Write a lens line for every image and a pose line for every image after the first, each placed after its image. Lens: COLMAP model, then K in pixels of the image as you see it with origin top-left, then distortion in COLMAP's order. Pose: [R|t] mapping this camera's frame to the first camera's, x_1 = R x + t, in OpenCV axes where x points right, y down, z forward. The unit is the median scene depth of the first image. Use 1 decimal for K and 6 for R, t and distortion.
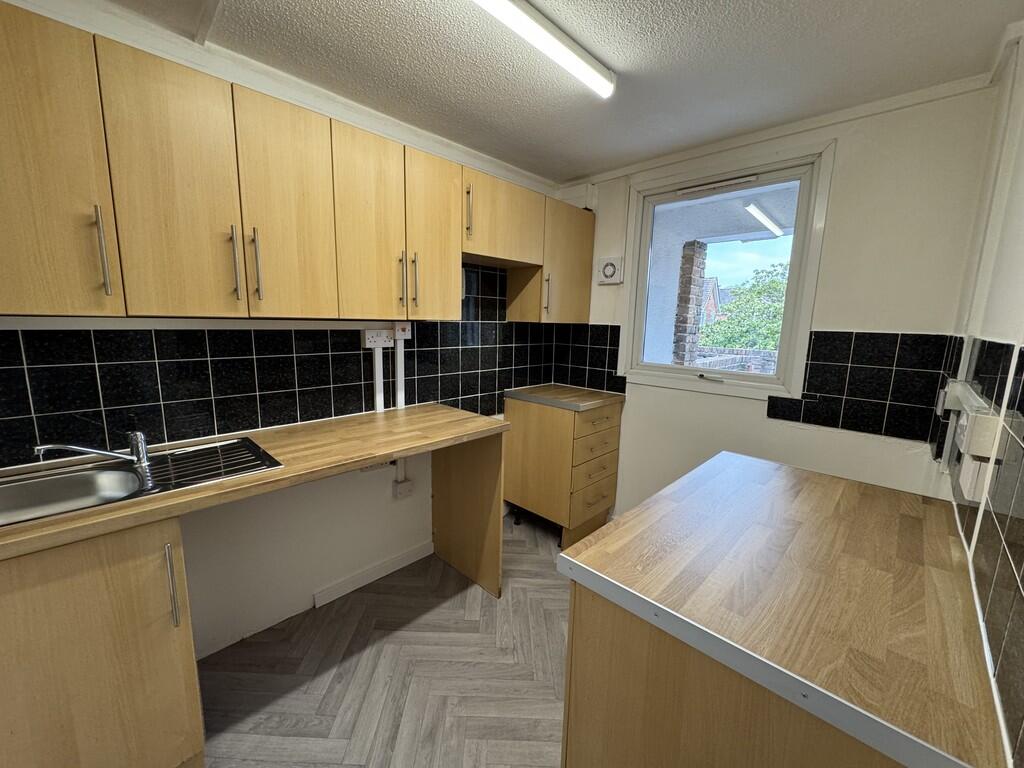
lens RADIAL K [[408.4, 0, 513.5], [0, 408.4, 384.8], [0, 0, 1]] dist [0.019539, -0.000297]
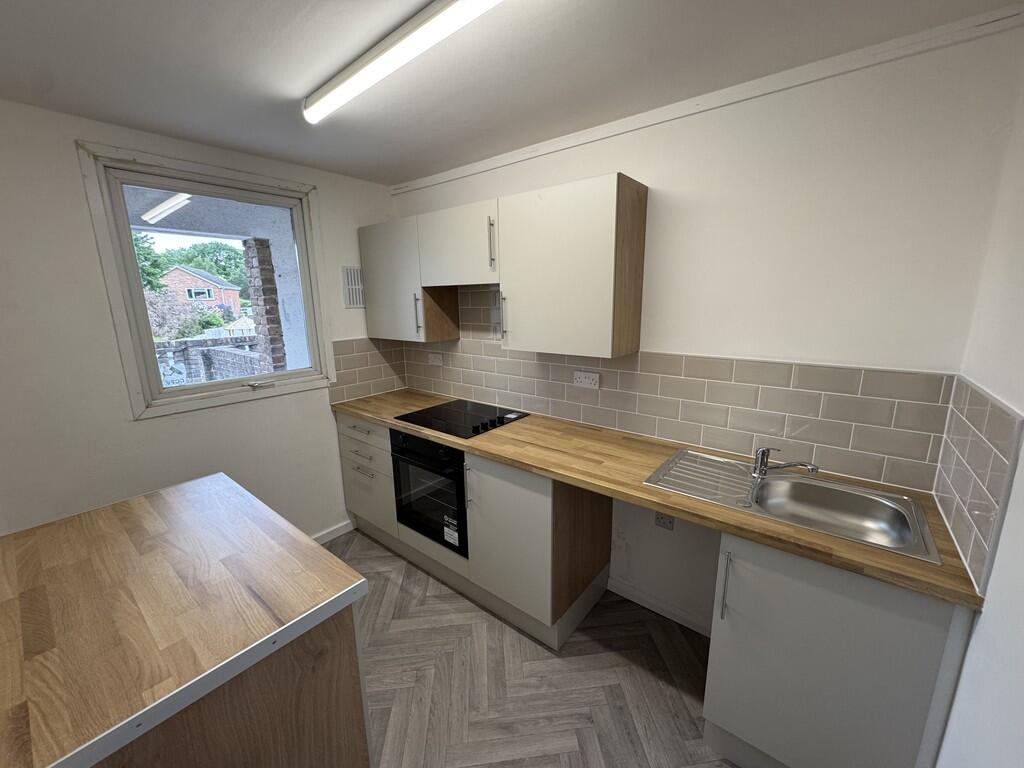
lens RADIAL K [[408.4, 0, 514.7], [0, 408.4, 384.1], [0, 0, 1]] dist [0.019539, -0.000297]
pose [[-0.098421, -0.223106, 0.969813, -0.987179], [0.166269, 0.957159, 0.237068, -0.271941], [-0.981156, 0.184582, -0.057109, 0.803917]]
